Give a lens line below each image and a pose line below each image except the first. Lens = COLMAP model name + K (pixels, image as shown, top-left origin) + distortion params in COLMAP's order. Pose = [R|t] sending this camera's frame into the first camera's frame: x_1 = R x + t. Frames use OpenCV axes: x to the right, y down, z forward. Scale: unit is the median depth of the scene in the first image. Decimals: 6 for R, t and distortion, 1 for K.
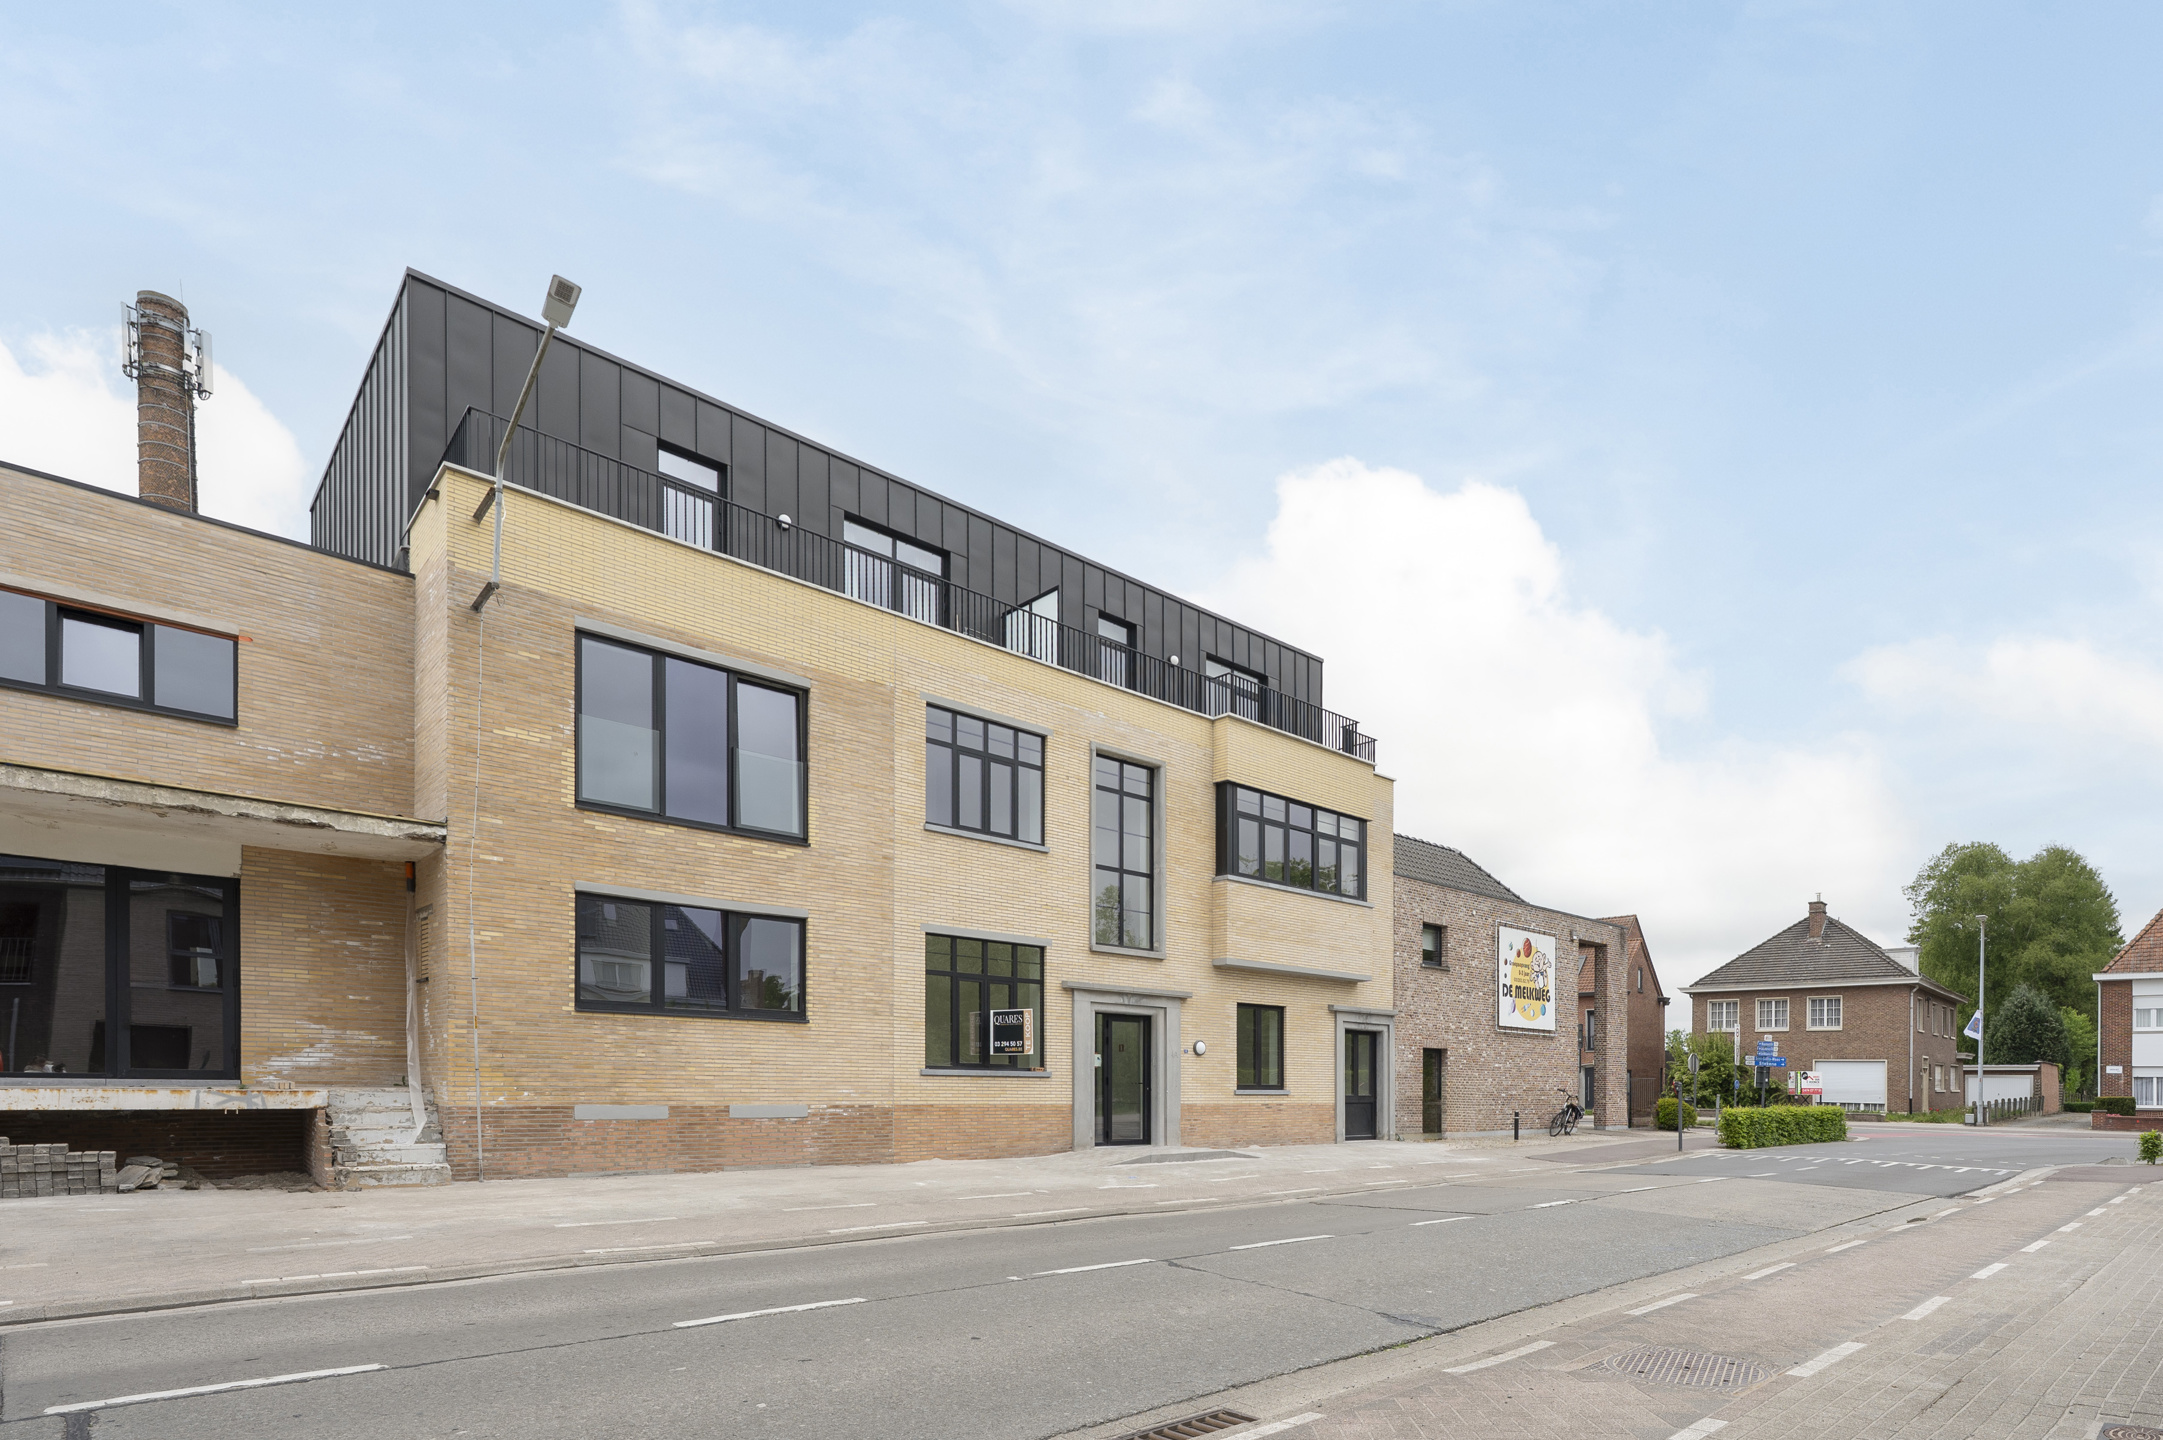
lens RADIAL K [[900.3, 0, 1081.5], [0, 900.3, 720.0], [0, 0, 1]] dist [-0.002016, -0.000486]
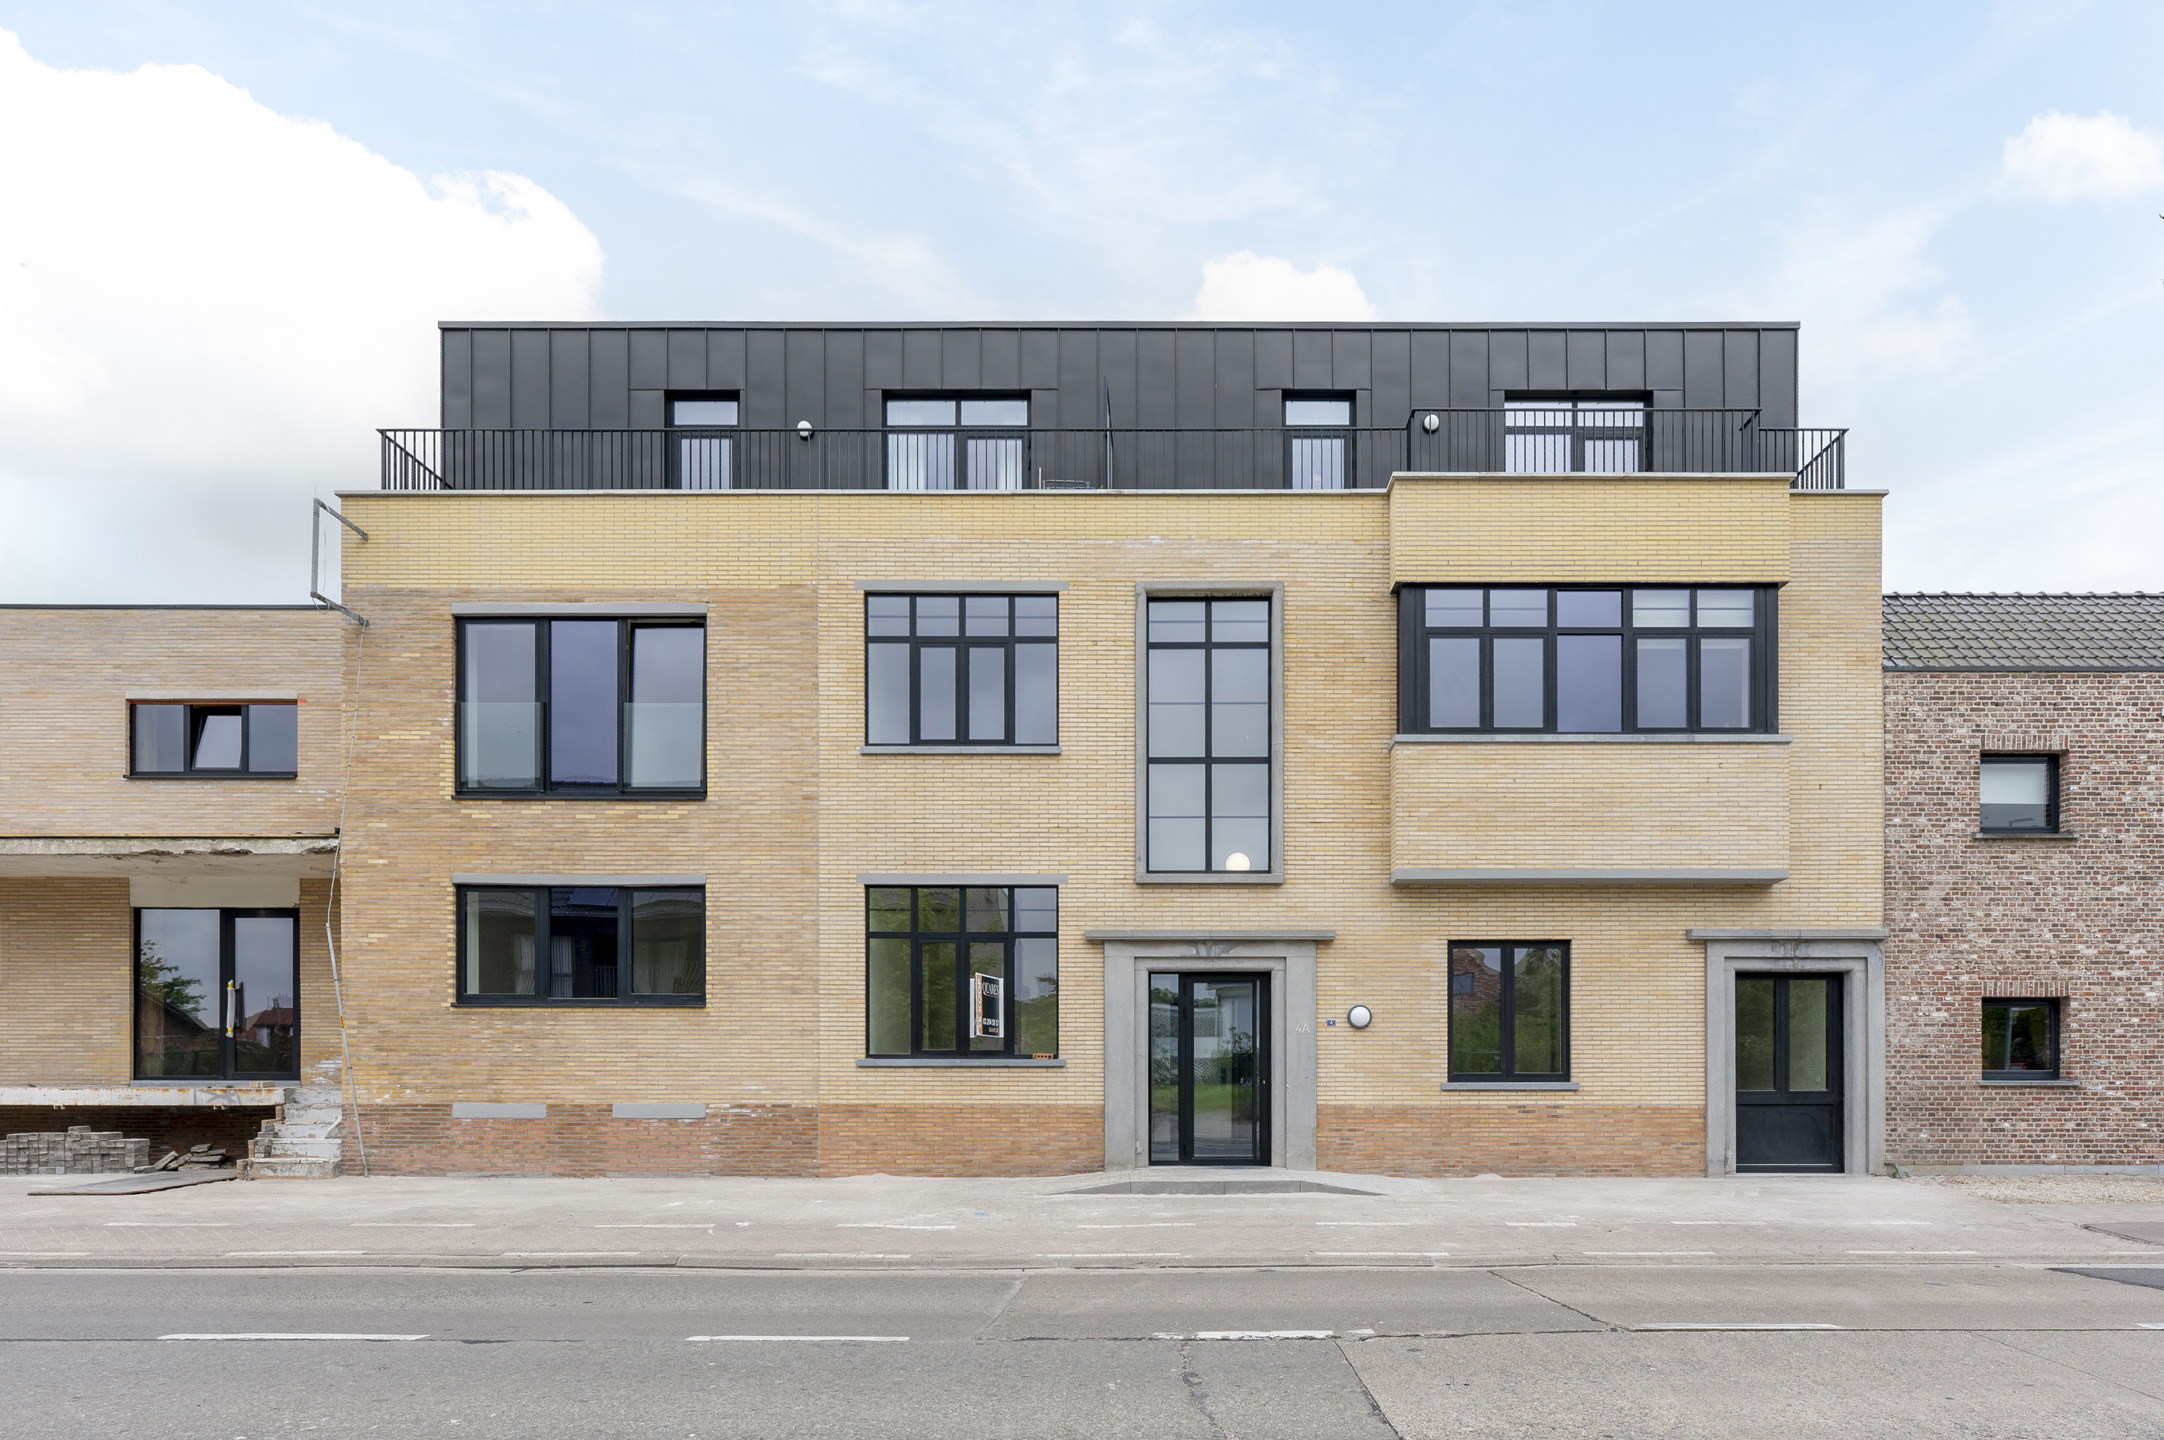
lens RADIAL K [[1079.3, 0, 1082.0], [0, 1079.3, 734.1], [0, 0, 1]] dist [-0.002244, -0.000525]
pose [[0.792361, -0.194758, -0.578129, 0.538966], [0.236152, 0.971709, -0.003686, 0.162332], [0.562491, -0.133606, 0.815937, 0.382472]]
